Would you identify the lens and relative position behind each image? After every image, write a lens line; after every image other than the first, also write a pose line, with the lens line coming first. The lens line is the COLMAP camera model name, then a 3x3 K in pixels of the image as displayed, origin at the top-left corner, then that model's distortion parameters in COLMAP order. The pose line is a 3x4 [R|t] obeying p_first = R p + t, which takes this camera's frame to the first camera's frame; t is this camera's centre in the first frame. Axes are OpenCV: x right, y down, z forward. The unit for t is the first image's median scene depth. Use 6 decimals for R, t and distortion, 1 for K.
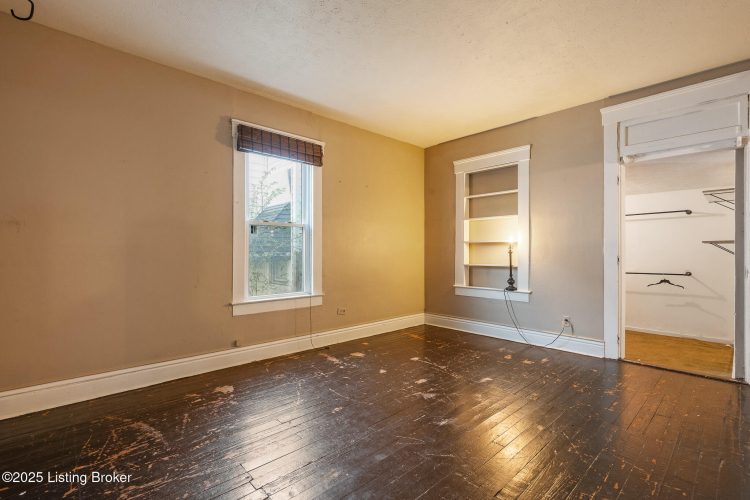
lens RADIAL K [[334.2, 0, 375.0], [0, 334.2, 252.8], [0, 0, 1]] dist [-0.000820, -0.000739]
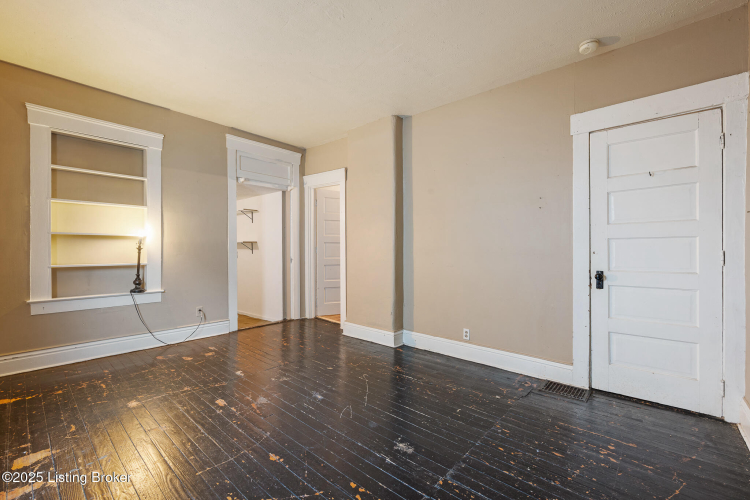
lens RADIAL K [[334.2, 0, 359.5], [0, 334.2, 244.6], [0, 0, 1]] dist [-0.000820, -0.000739]
pose [[-0.065875, 0.015457, 0.997708, -0.525959], [-0.000713, 0.999879, -0.015538, 0.002049], [-0.997828, -0.001735, -0.065856, 0.516191]]
